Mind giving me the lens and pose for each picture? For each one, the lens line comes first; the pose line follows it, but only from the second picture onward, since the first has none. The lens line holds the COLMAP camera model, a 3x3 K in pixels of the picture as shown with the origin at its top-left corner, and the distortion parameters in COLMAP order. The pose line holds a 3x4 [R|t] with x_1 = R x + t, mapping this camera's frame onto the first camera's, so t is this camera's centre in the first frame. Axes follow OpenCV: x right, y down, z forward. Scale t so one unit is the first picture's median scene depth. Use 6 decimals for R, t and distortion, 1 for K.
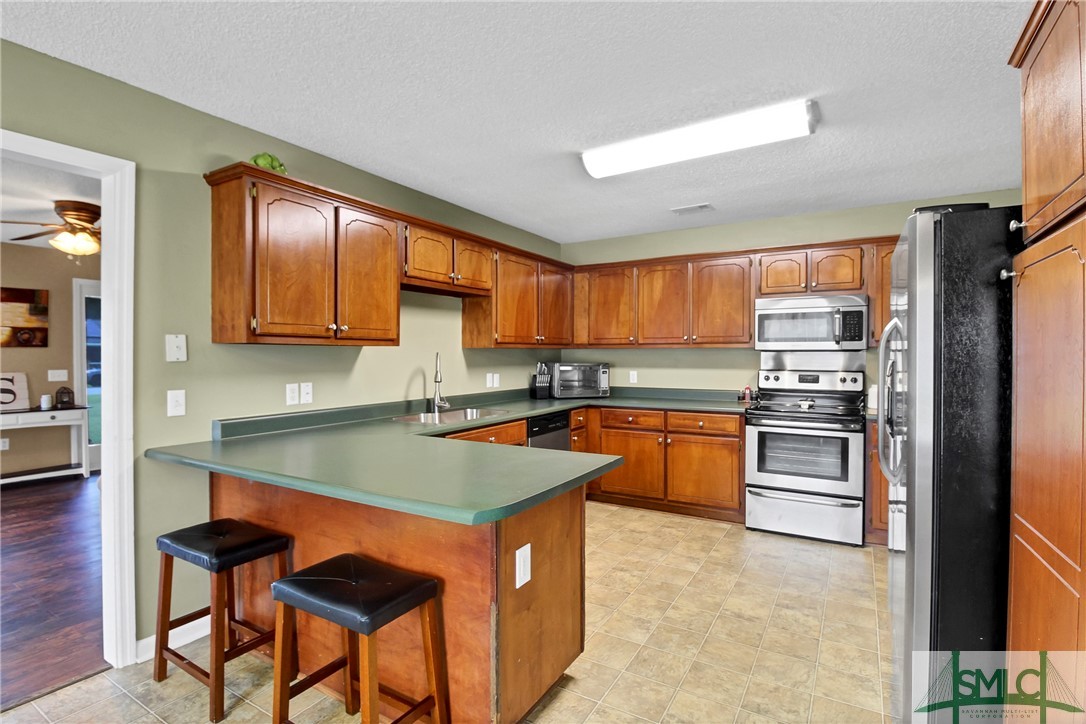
lens RADIAL K [[536.5, 0, 536.0], [0, 536.5, 357.6], [0, 0, 1]] dist [-0.011547, -0.000530]
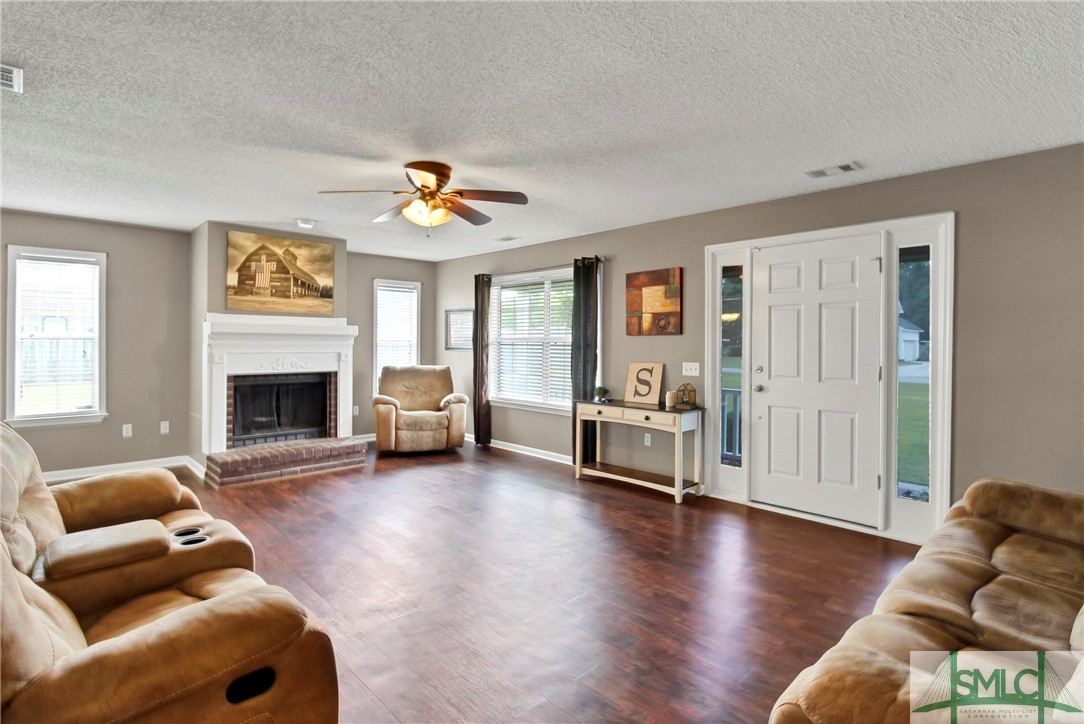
lens RADIAL K [[535.5, 0, 545.3], [0, 535.5, 351.8], [0, 0, 1]] dist [-0.011547, -0.000530]
pose [[-0.254742, 0.008124, -0.966975, -0.050638], [-0.023727, 0.999611, 0.014648, 0.000079], [0.966718, 0.026675, -0.254450, 1.024060]]
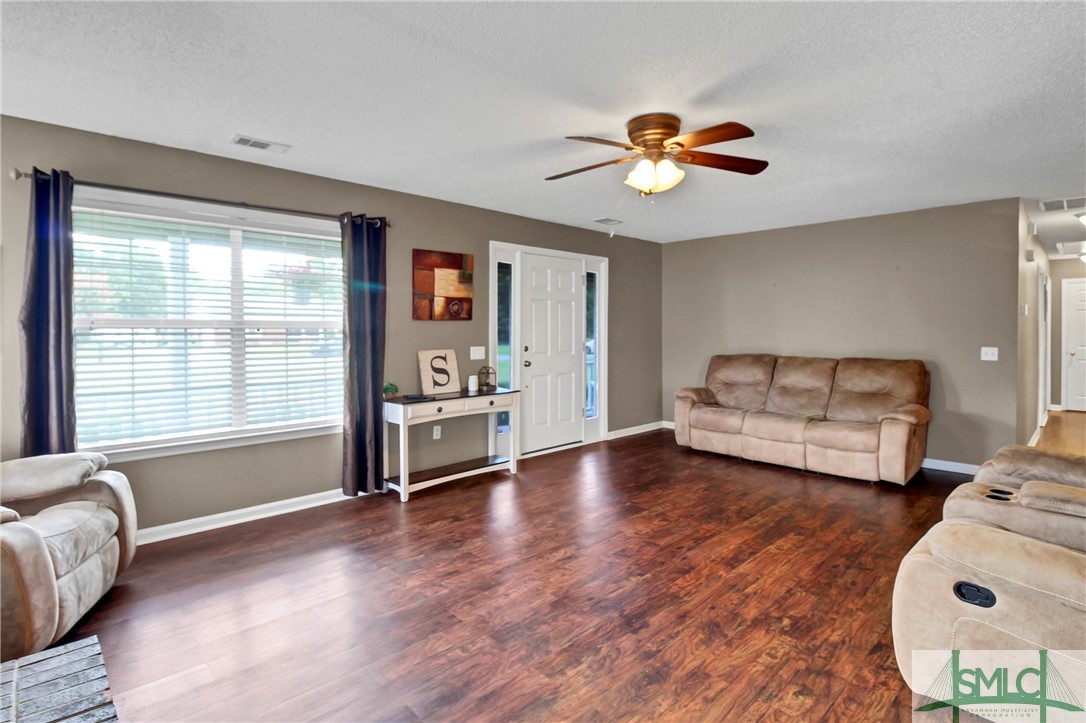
lens RADIAL K [[536.5, 0, 548.4], [0, 536.5, 341.9], [0, 0, 1]] dist [-0.011547, -0.000530]
pose [[0.969308, -0.001460, -0.245846, -0.592734], [0.002016, 0.999996, 0.002009, 0.013624], [0.245842, -0.002444, 0.969307, 0.188763]]
